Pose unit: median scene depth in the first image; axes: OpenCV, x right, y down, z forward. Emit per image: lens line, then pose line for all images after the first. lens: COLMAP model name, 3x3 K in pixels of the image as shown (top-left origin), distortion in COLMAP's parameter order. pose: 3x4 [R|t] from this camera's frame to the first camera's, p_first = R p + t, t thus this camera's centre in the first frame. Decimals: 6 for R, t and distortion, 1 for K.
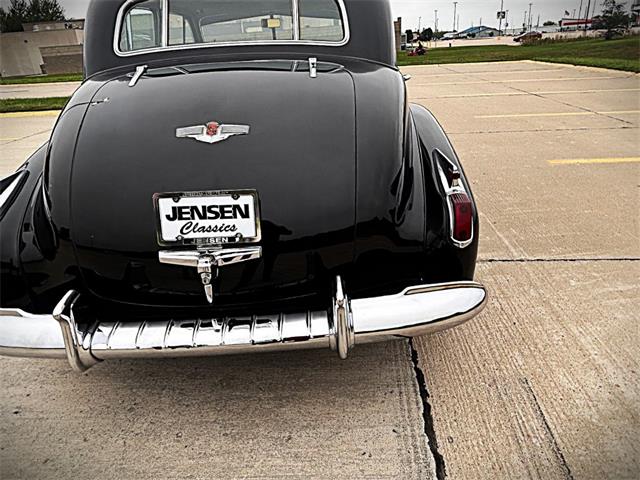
lens RADIAL K [[434.0, 0, 317.9], [0, 434.0, 234.1], [0, 0, 1]] dist [-0.001998, -0.001941]
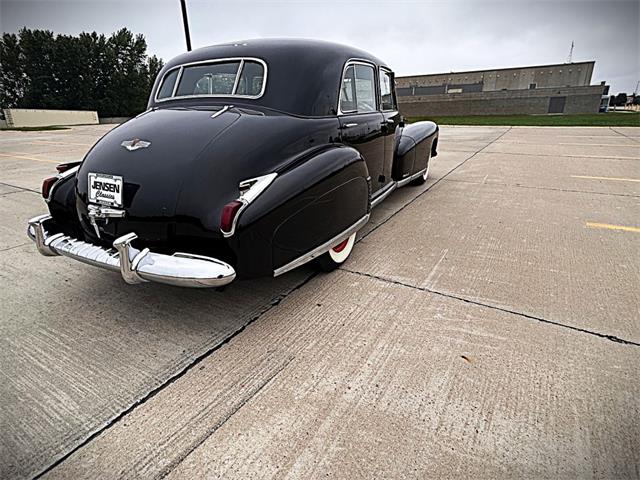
lens RADIAL K [[340.7, 0, 320.0], [0, 340.7, 240.0], [0, 0, 1]] dist [0.000141, -0.000304]
pose [[0.875718, 0.202509, -0.438302, 1.069806], [-0.214699, 0.976428, 0.022176, -0.050827], [0.432461, 0.074683, 0.898554, 0.118547]]
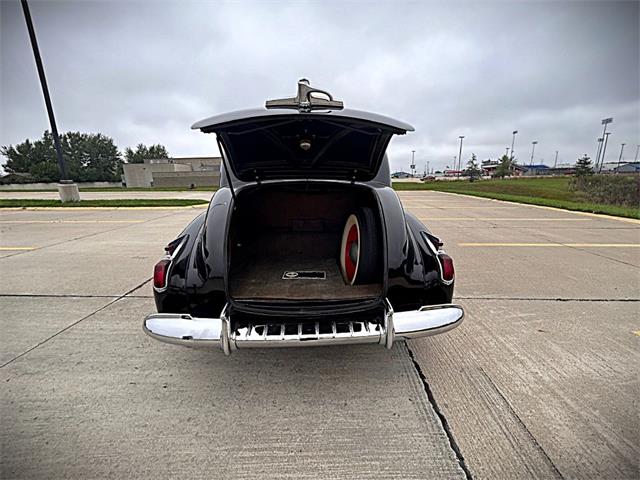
lens RADIAL K [[258.3, 0, 320.0], [0, 258.3, 240.0], [0, 0, 1]] dist [0.000010, 0.000075]
pose [[0.998584, 0.033252, 0.041514, -0.225897], [-0.025446, 0.984039, -0.176126, 0.049256], [-0.046708, 0.174820, 0.983492, -0.032067]]
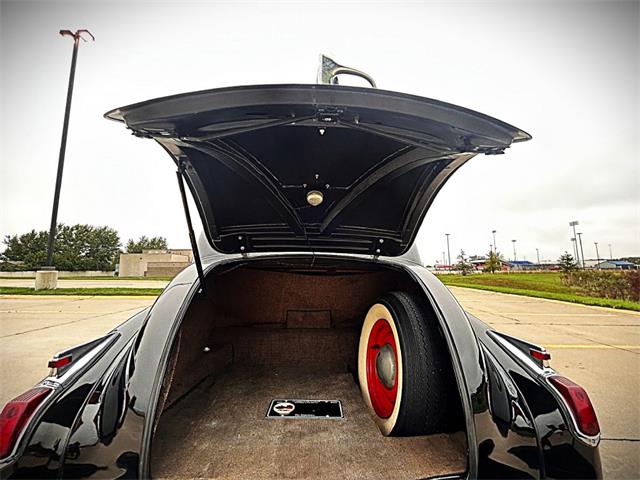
lens RADIAL K [[258.3, 0, 320.0], [0, 258.3, 240.0], [0, 0, 1]] dist [0.000010, 0.000075]
pose [[0.996930, 0.061958, 0.047874, -0.267435], [-0.029278, 0.862057, -0.505965, -0.045574], [-0.072619, 0.503010, 0.861224, 0.360755]]
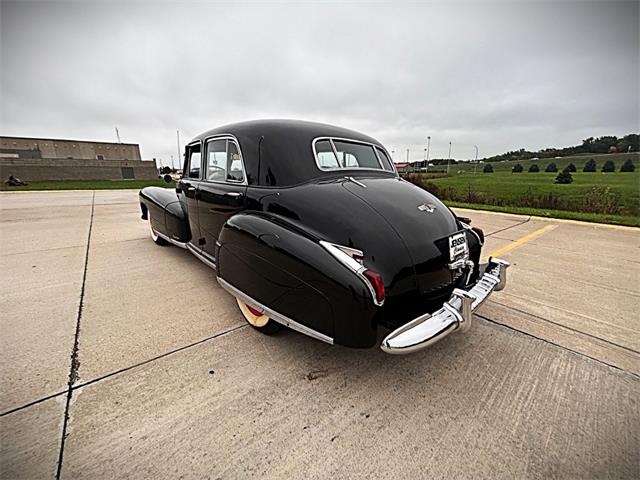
lens RADIAL K [[258.3, 0, 320.0], [0, 258.3, 240.0], [0, 0, 1]] dist [0.000010, 0.000075]
pose [[0.730290, -0.113230, 0.673688, -1.466754], [0.230951, 0.969024, -0.087486, -0.094046], [-0.642914, 0.219479, 0.733819, 0.442991]]
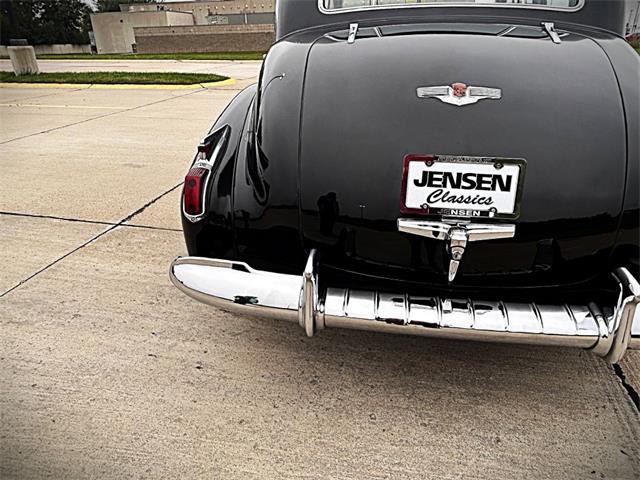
lens RADIAL K [[433.8, 0, 314.0], [0, 433.8, 238.3], [0, 0, 1]] dist [-0.003879, -0.000202]
pose [[0.984943, 0.107124, -0.135690, -0.379208], [-0.103442, 0.994057, 0.033920, 0.062544], [0.138517, -0.019373, 0.990170, 0.060753]]
